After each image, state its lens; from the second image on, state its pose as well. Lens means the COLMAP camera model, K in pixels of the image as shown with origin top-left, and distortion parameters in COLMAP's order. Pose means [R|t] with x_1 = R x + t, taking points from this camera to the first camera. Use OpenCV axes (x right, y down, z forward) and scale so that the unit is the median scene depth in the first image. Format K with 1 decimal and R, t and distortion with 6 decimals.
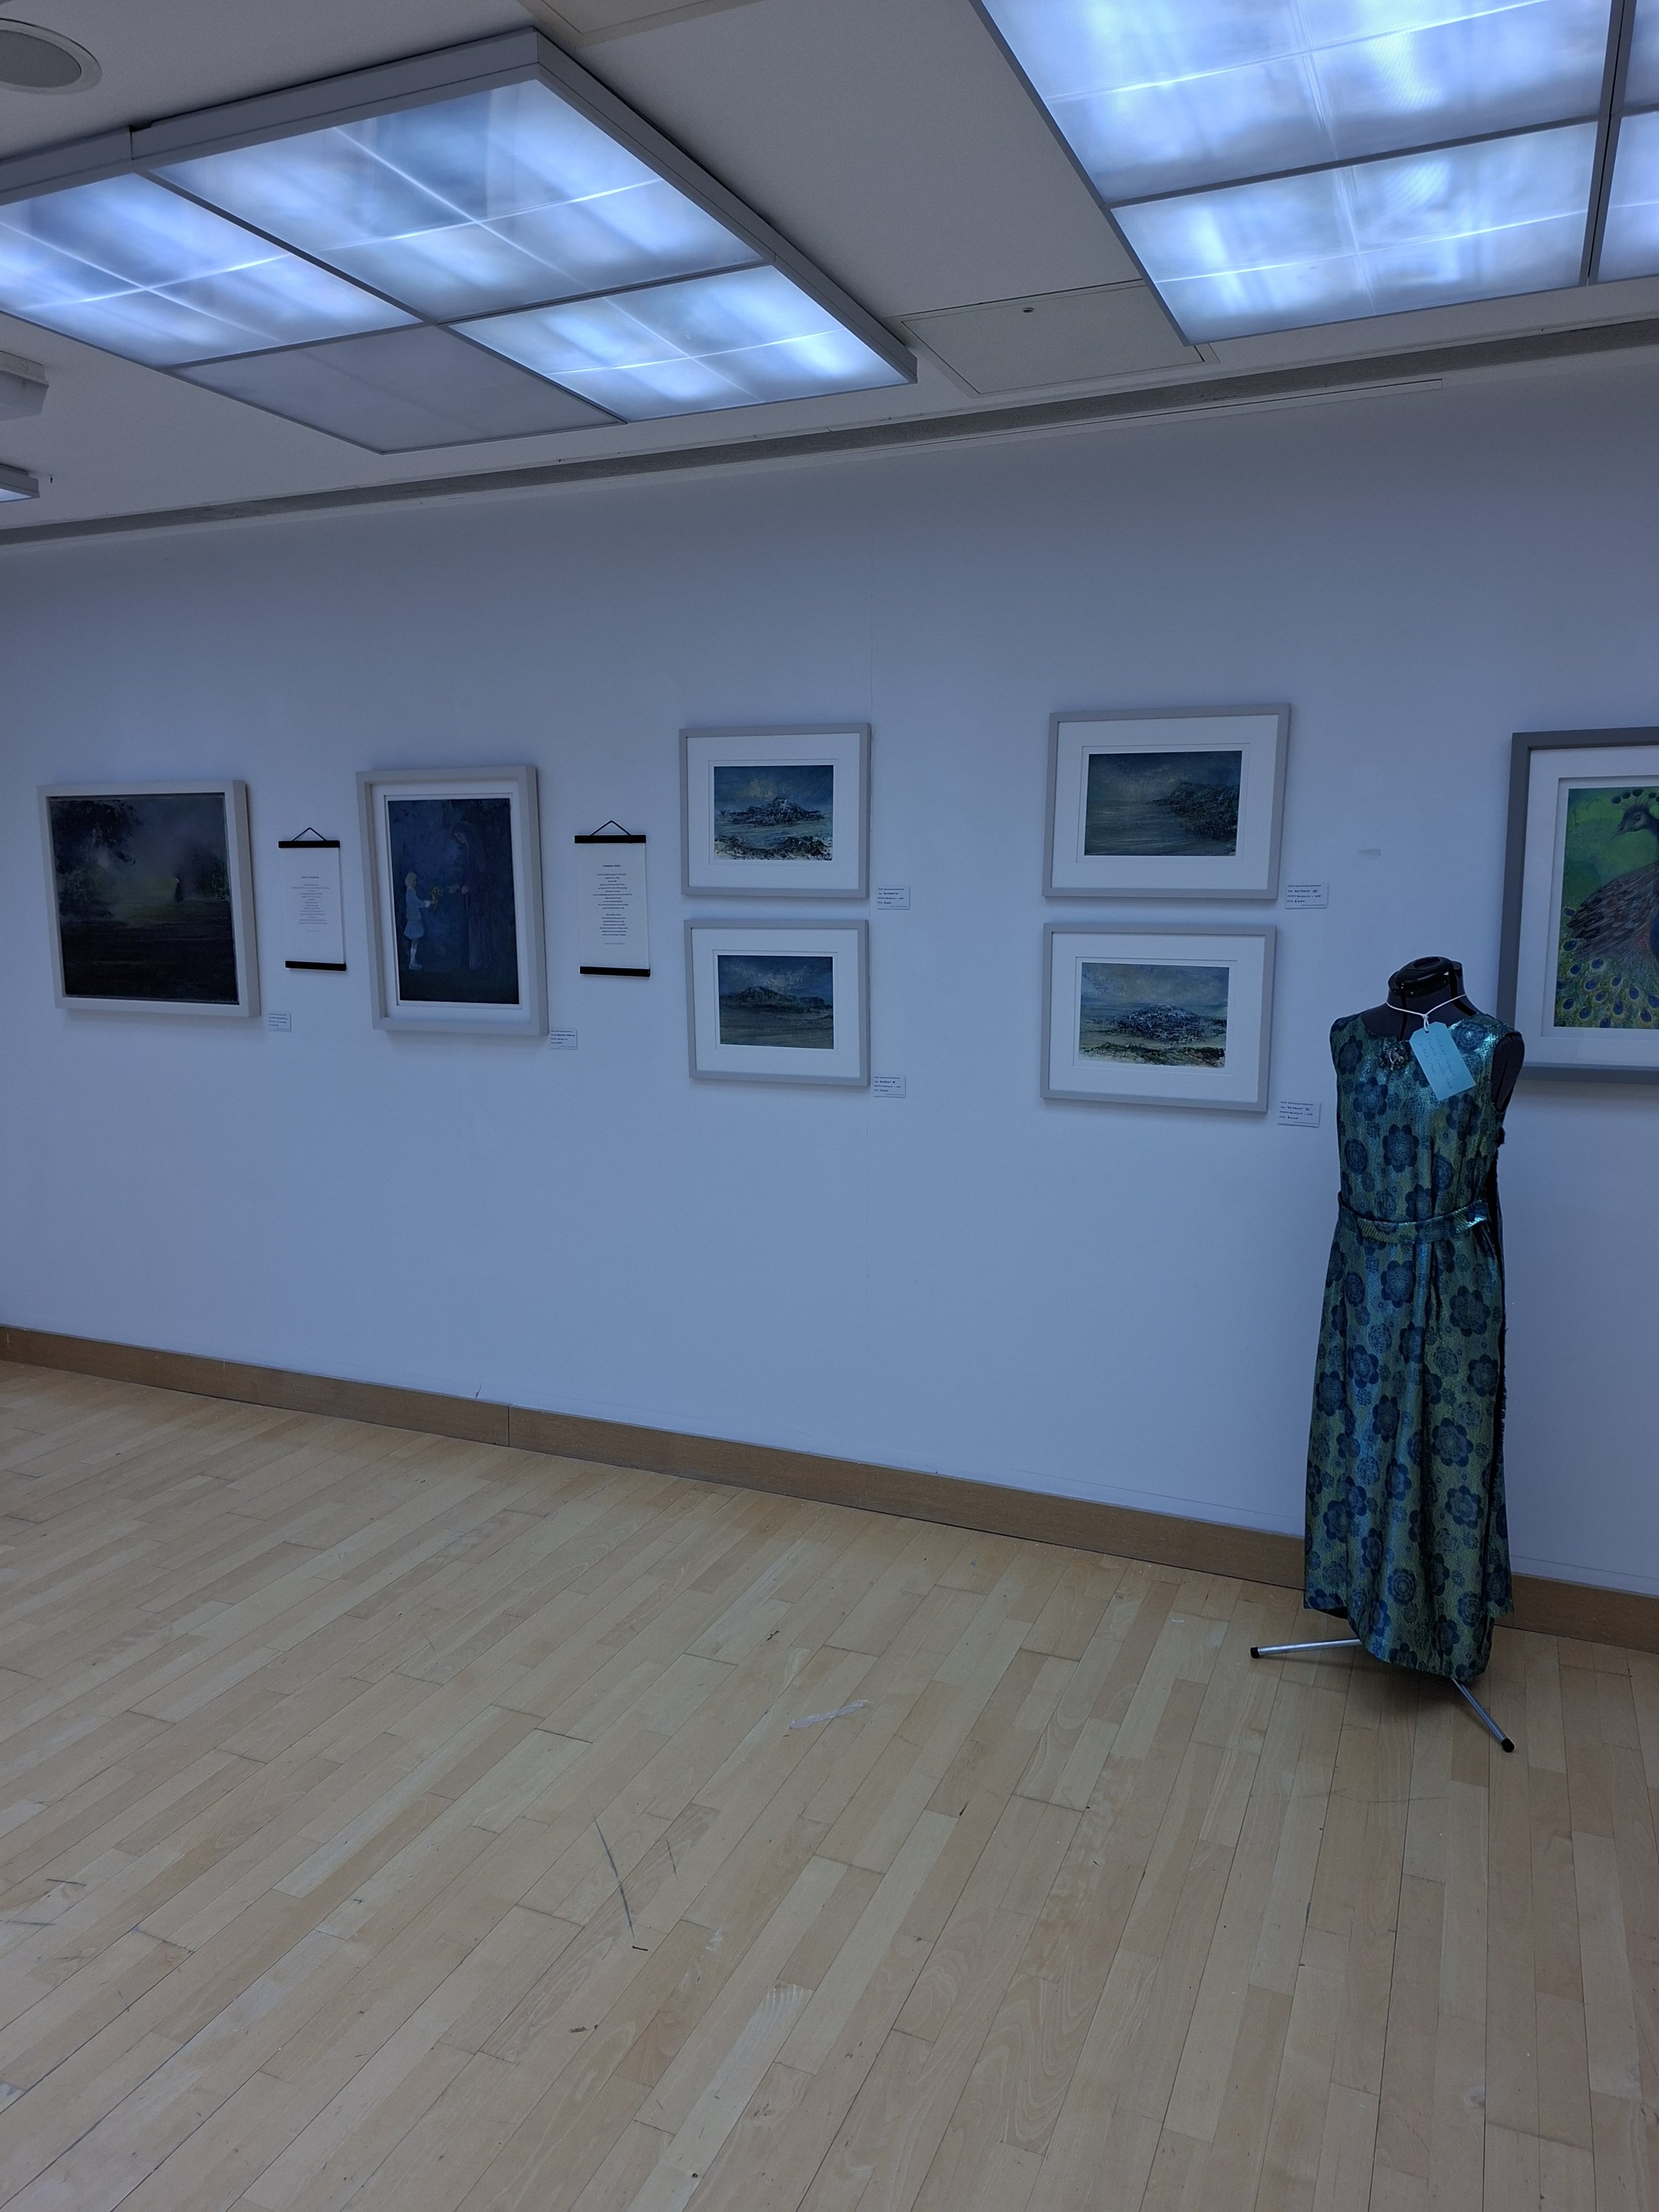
lens RADIAL K [[1540.4, 0, 834.7], [0, 1540.4, 1098.7], [0, 0, 1]] dist [0.155707, -0.216112]
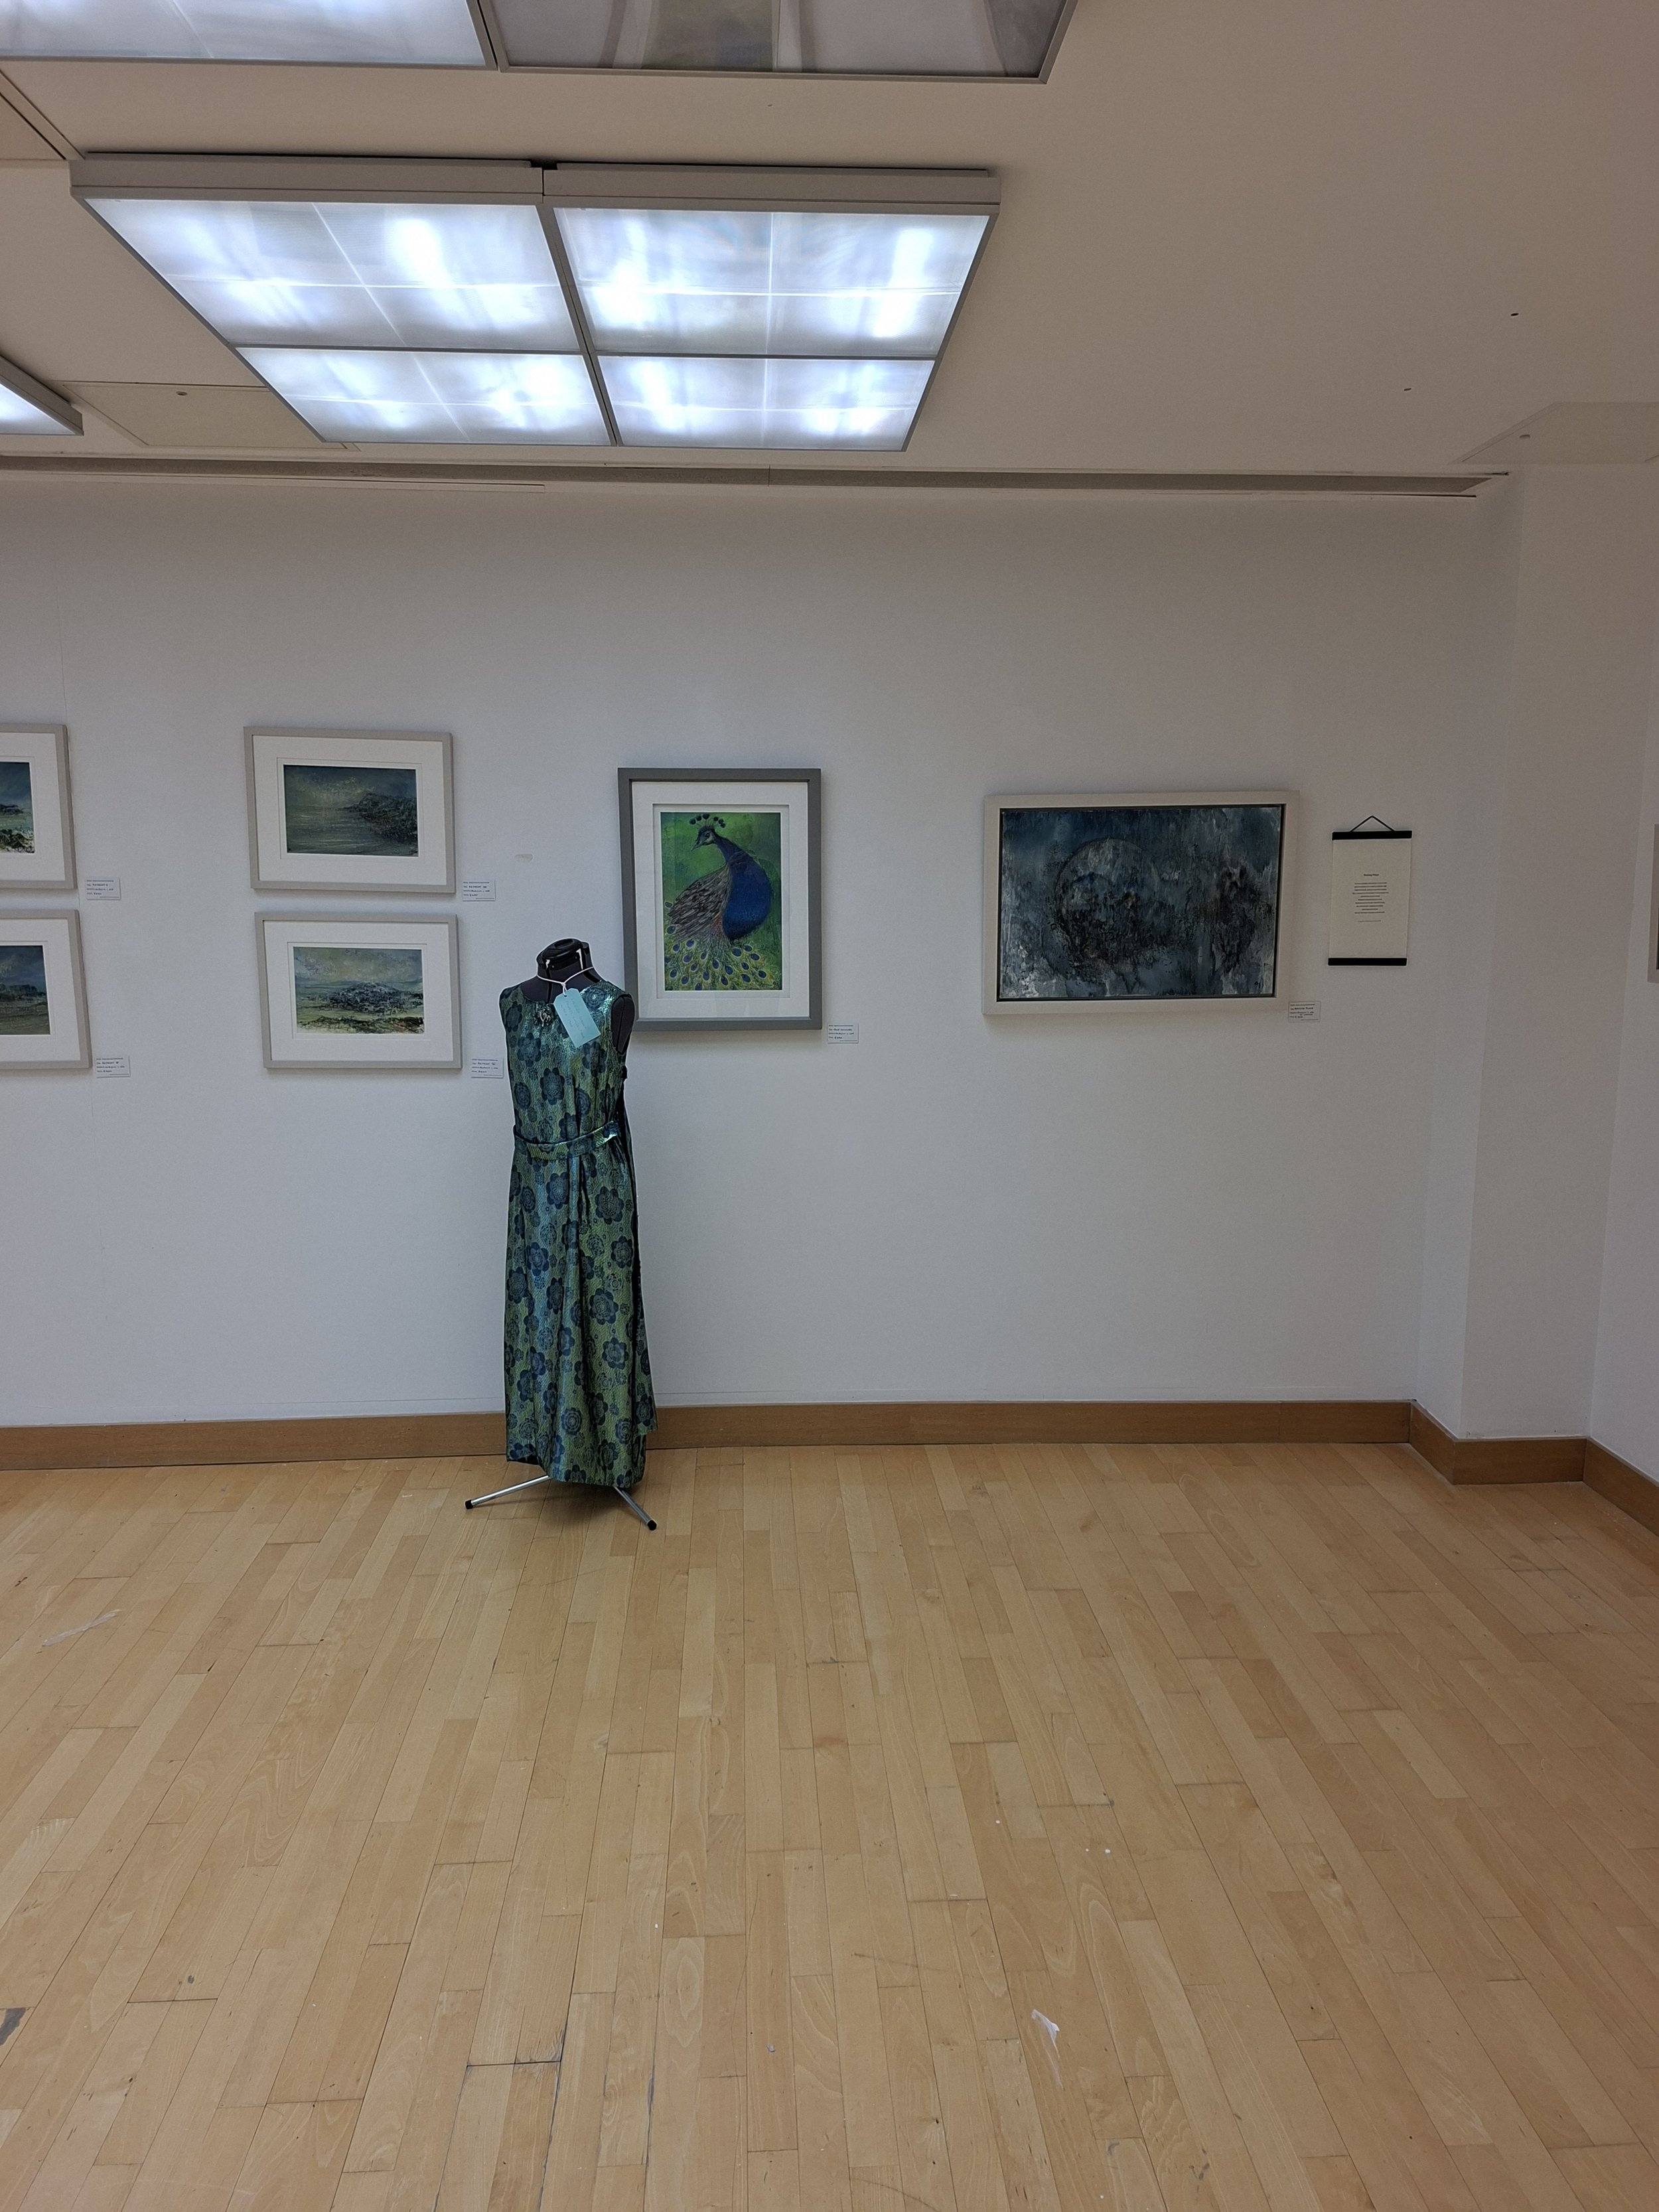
lens RADIAL K [[1540.4, 0, 834.7], [0, 1540.4, 1098.7], [0, 0, 1]] dist [0.155707, -0.216112]
pose [[0.898605, -0.062457, 0.434291, 0.012490], [0.060679, 0.997996, 0.017974, 0.031881], [-0.434543, 0.010201, 0.900593, -0.248192]]
